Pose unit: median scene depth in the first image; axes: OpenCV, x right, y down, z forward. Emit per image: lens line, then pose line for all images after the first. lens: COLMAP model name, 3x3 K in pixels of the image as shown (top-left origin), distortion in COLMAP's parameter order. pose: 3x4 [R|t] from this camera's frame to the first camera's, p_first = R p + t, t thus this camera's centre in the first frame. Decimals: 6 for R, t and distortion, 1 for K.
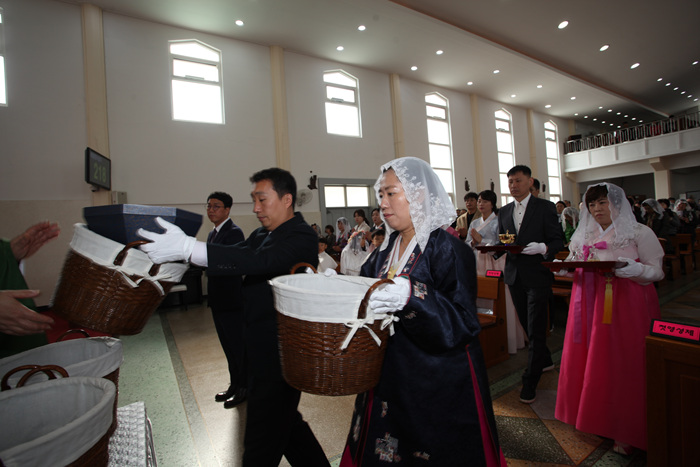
lens RADIAL K [[340.1, 0, 349.1], [0, 340.1, 231.8], [0, 0, 1]] dist [-0.062911, 0.023399]
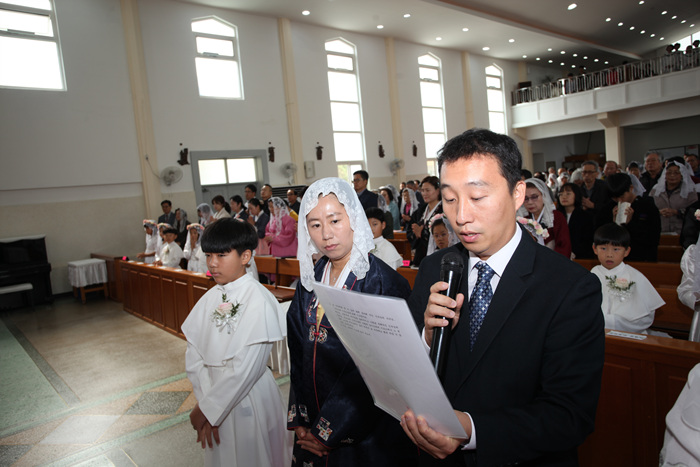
lens RADIAL K [[495.4, 0, 349.1], [0, 495.4, 232.1], [0, 0, 1]] dist [-0.031981, 0.041788]
pose [[0.988835, -0.036583, 0.144455, 0.092291], [0.026748, 0.997227, 0.069446, -0.025590], [-0.146595, -0.064807, 0.987071, -0.228595]]
